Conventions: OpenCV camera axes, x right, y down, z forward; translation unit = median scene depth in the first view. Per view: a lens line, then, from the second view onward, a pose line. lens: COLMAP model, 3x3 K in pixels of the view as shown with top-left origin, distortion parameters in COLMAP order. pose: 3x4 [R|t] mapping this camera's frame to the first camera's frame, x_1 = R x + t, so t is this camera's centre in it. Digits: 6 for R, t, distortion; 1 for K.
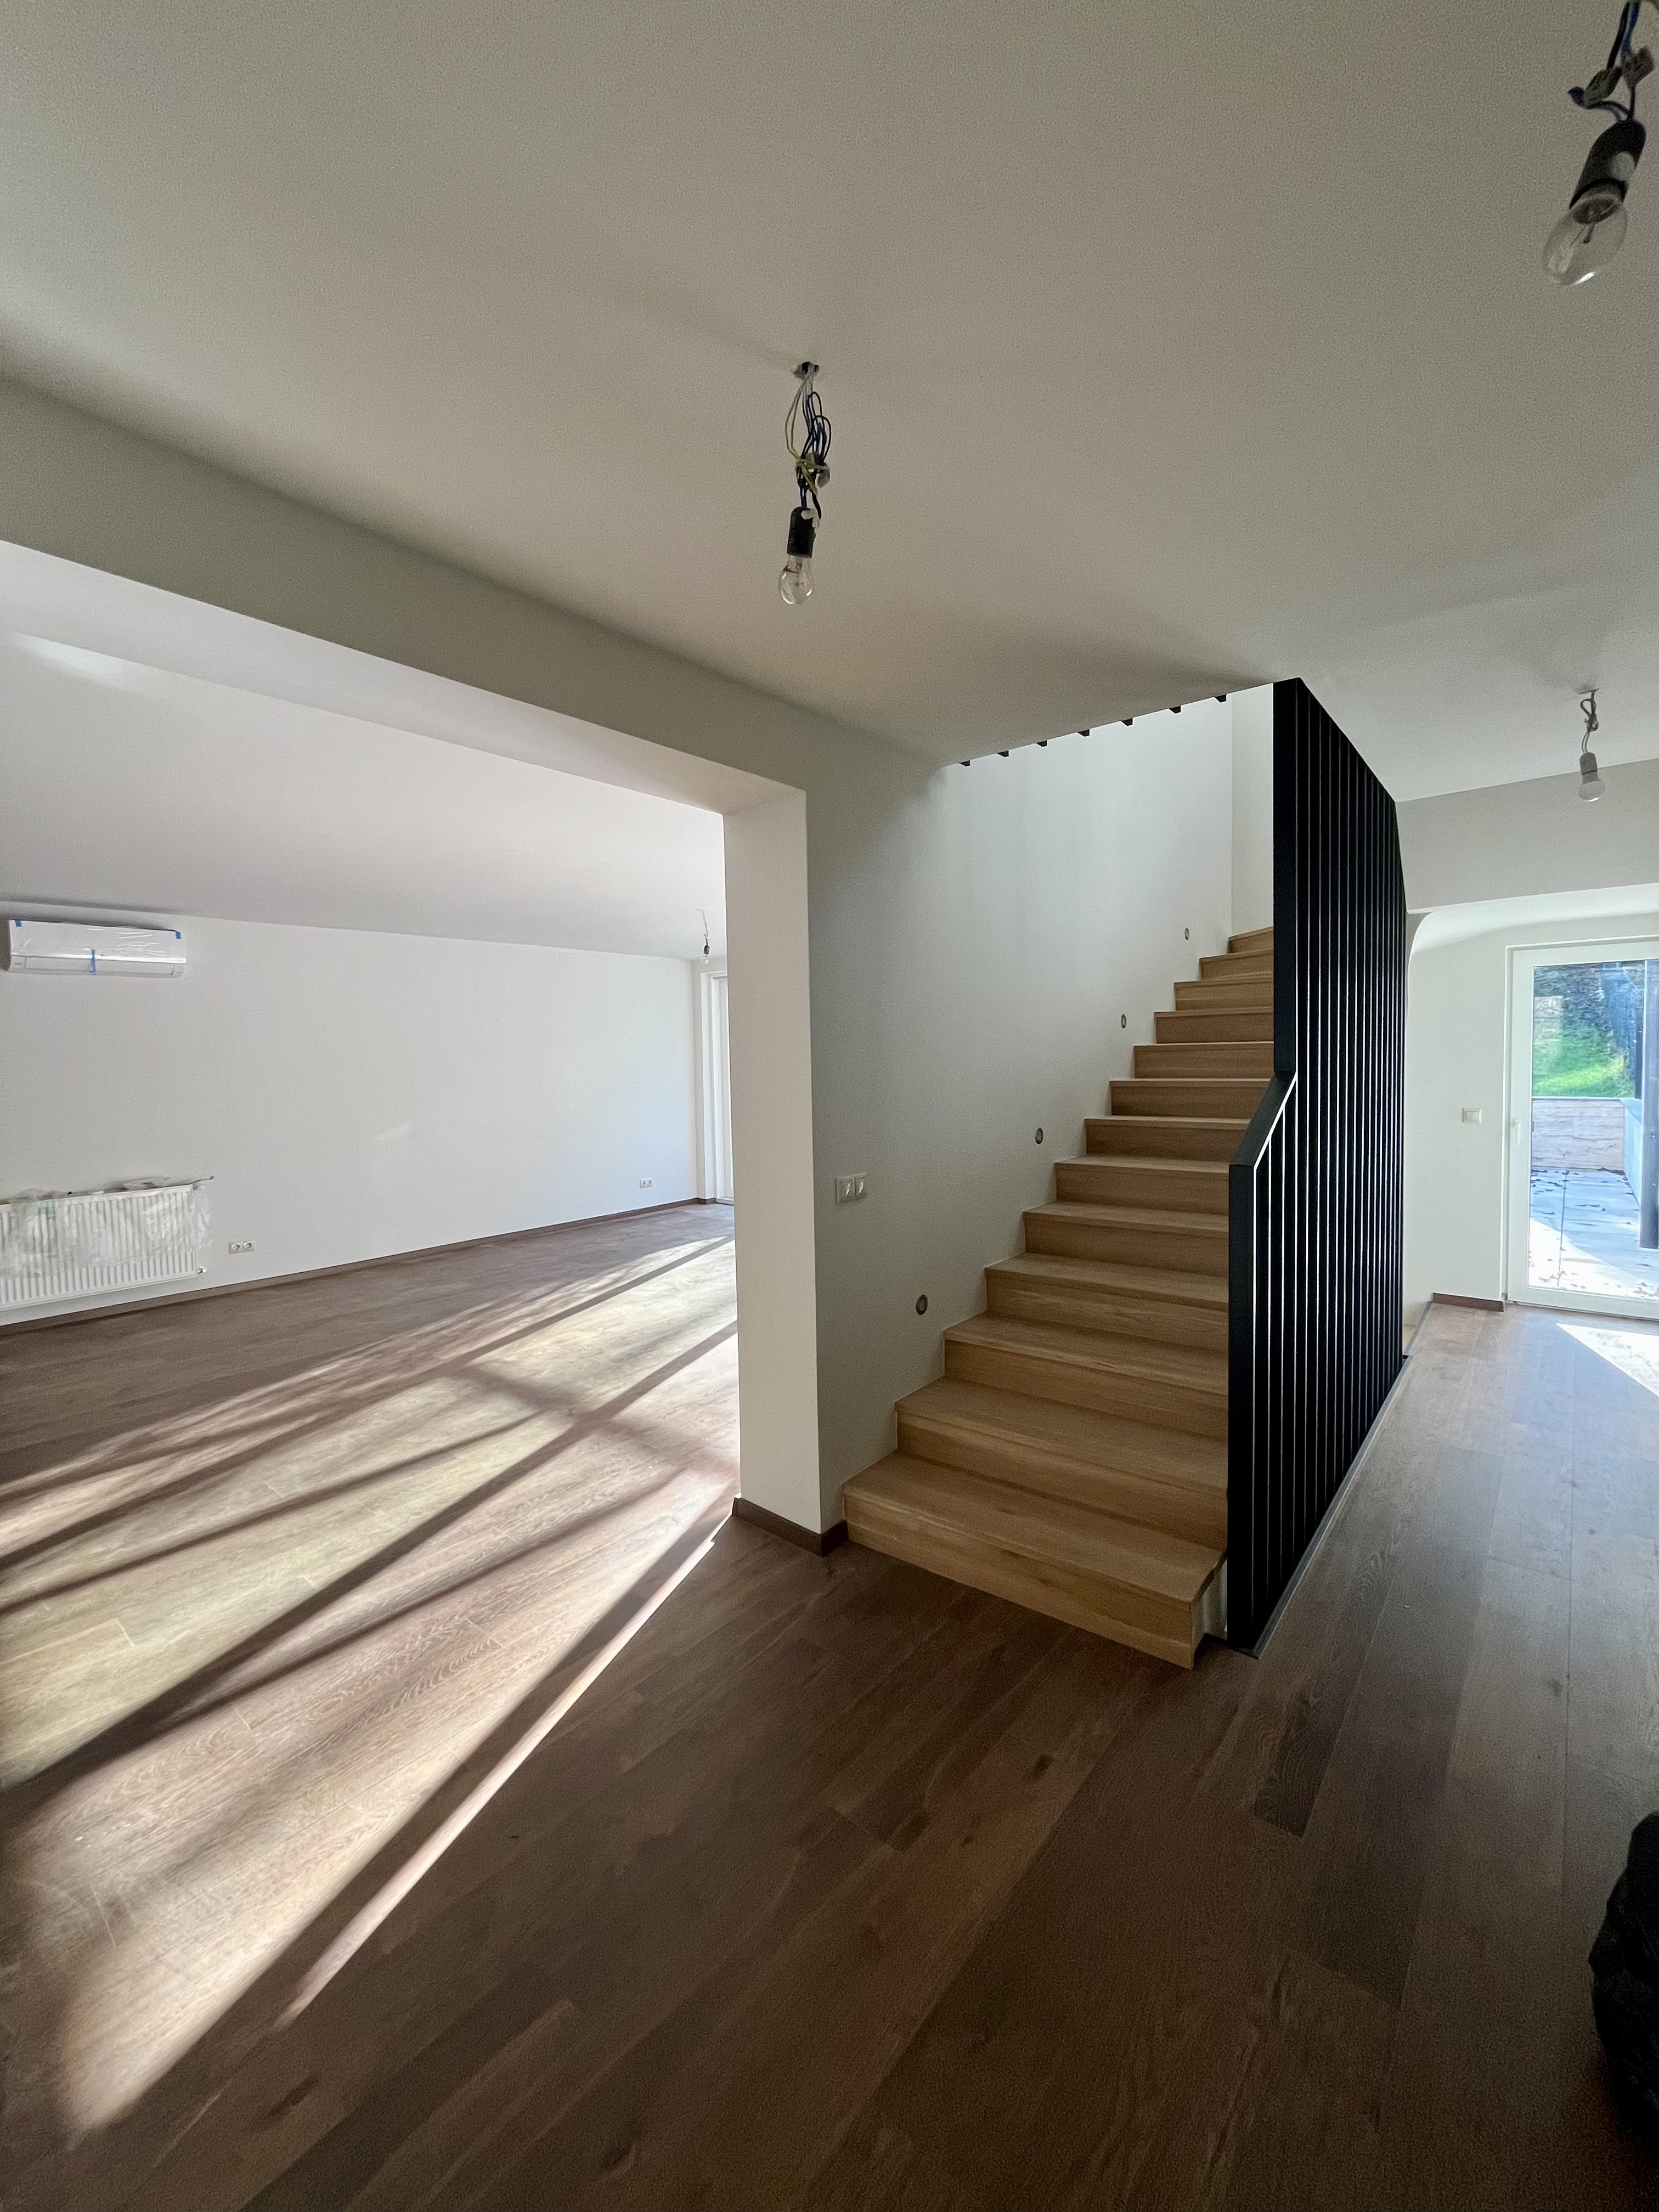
lens RADIAL K [[894.5, 0, 827.8], [0, 894.5, 1105.9], [0, 0, 1]] dist [0.000449, -0.000242]
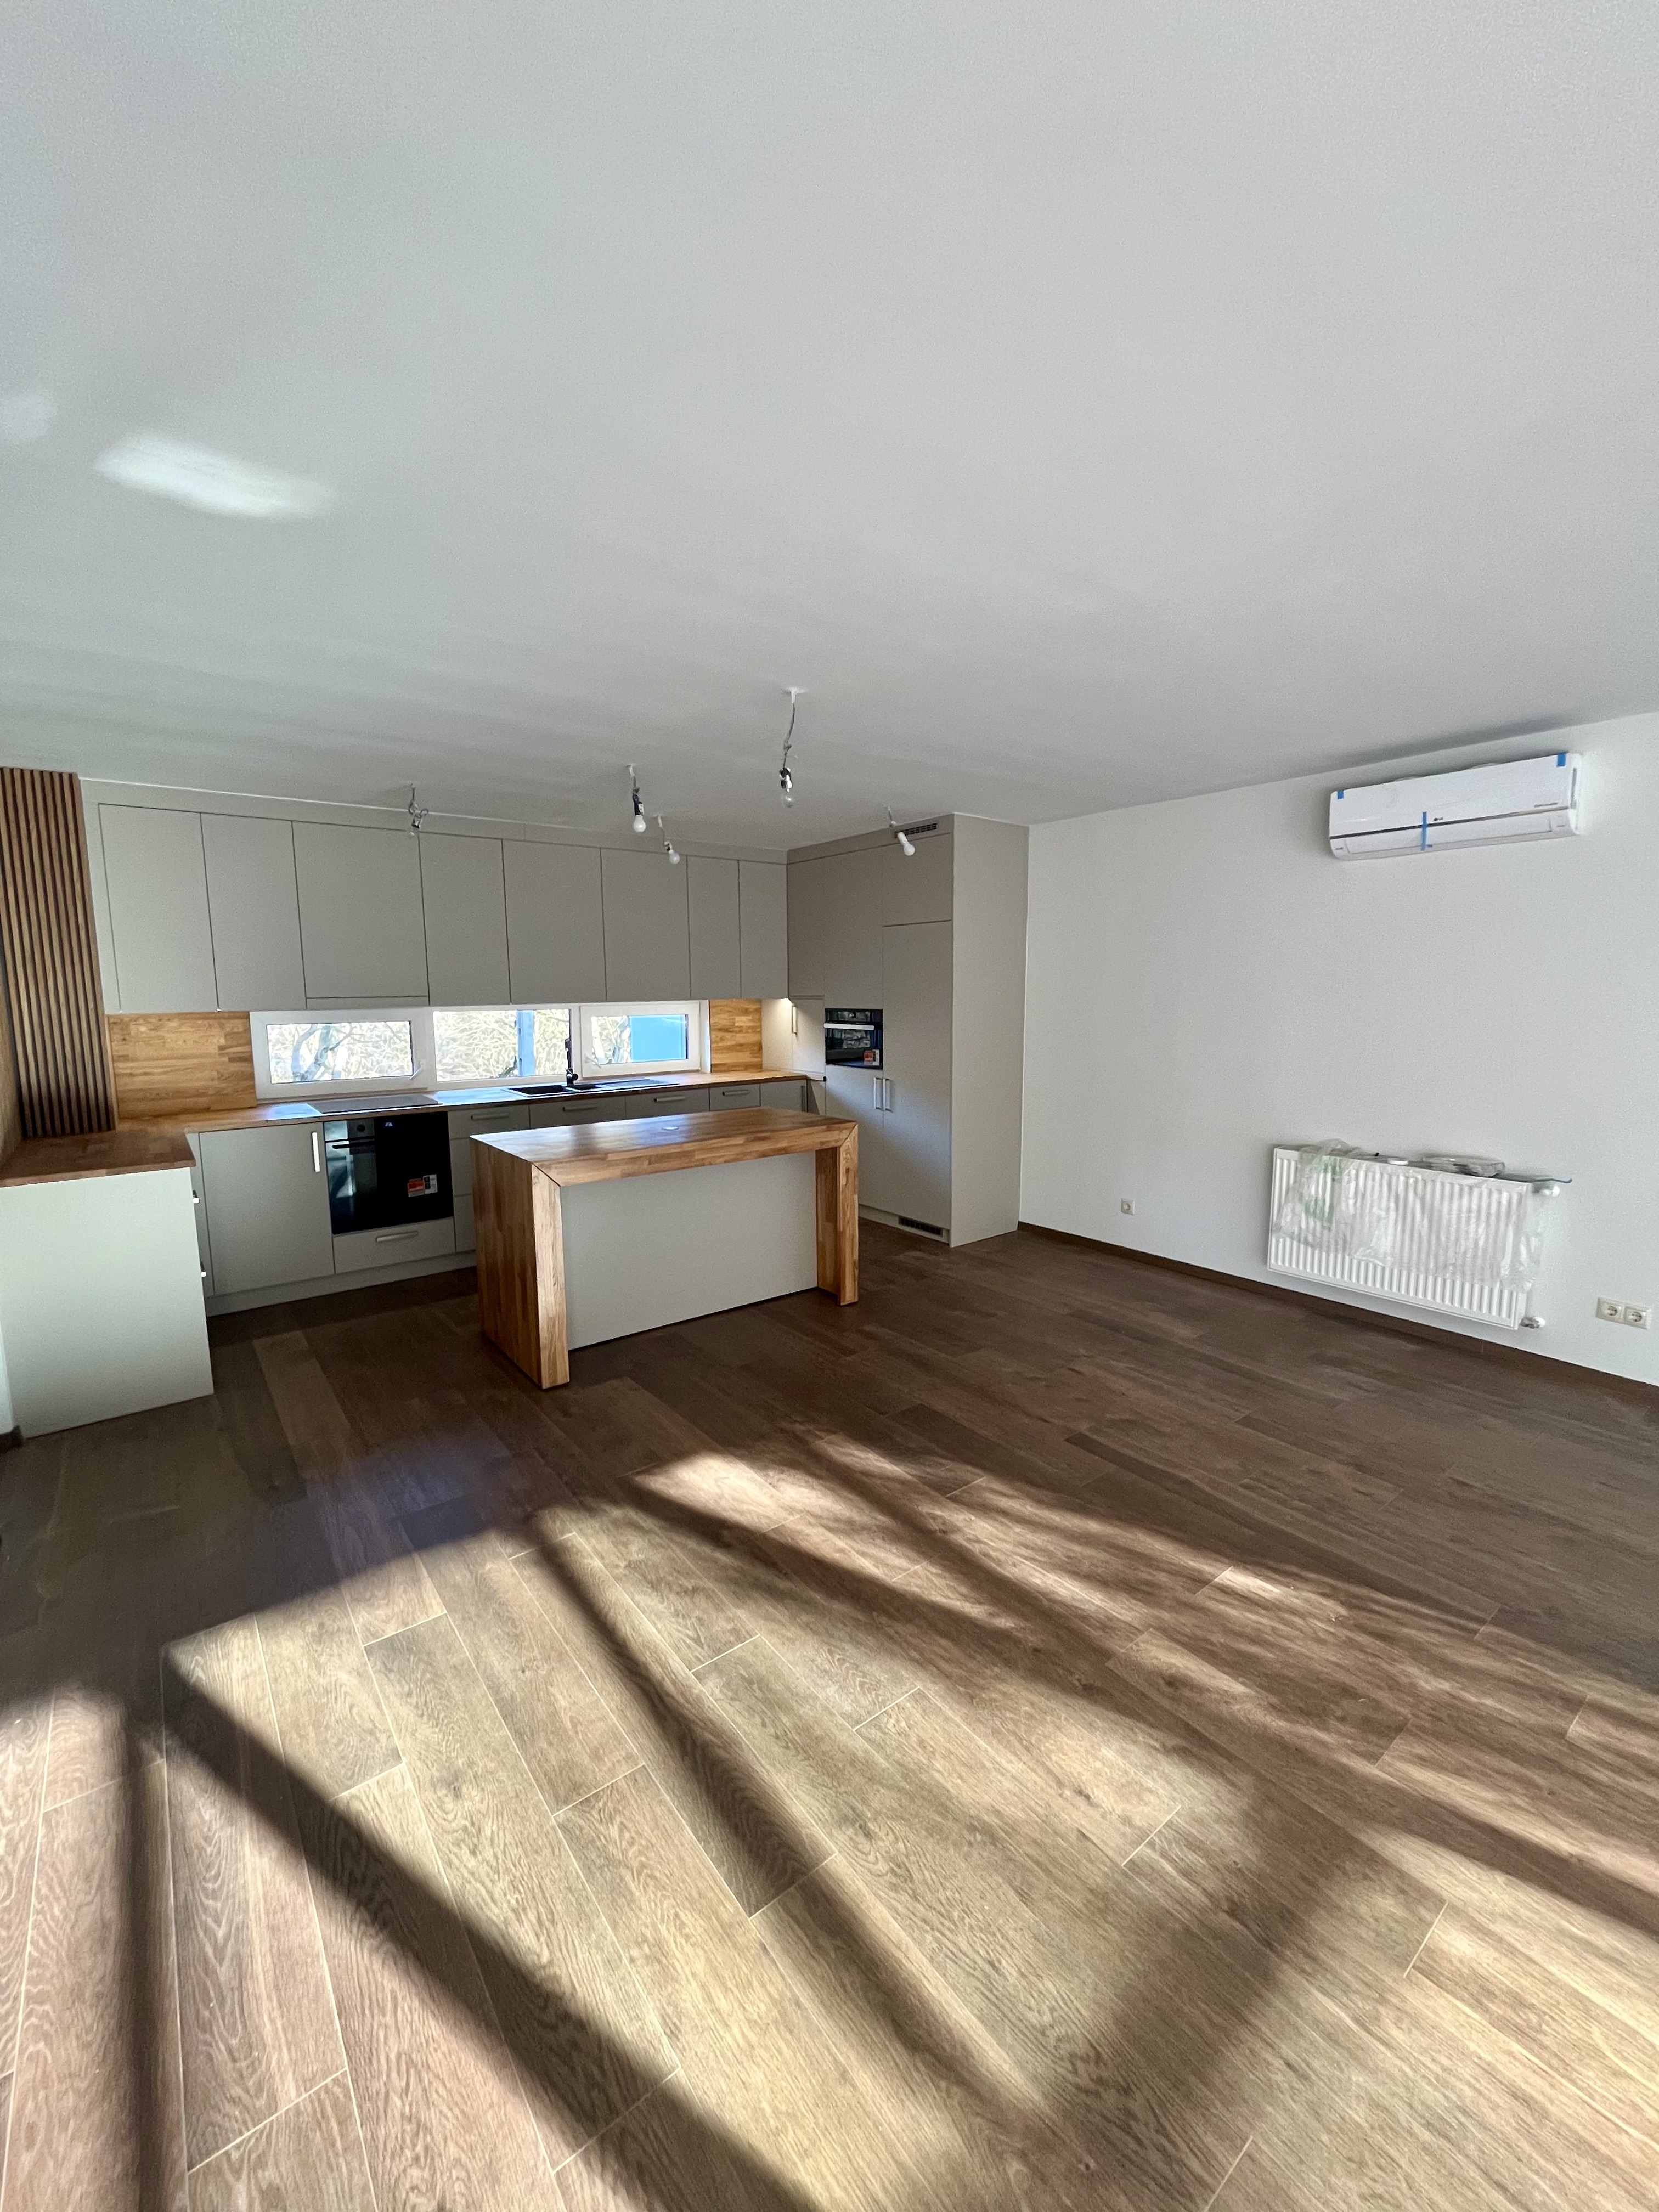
lens RADIAL K [[894.5, 0, 829.8], [0, 894.5, 1094.7], [0, 0, 1]] dist [0.000449, -0.000242]
pose [[-0.214976, 0.150799, -0.964907, -0.041810], [-0.042197, 0.985650, 0.163442, -0.066262], [0.975707, 0.075852, -0.205527, 0.854939]]
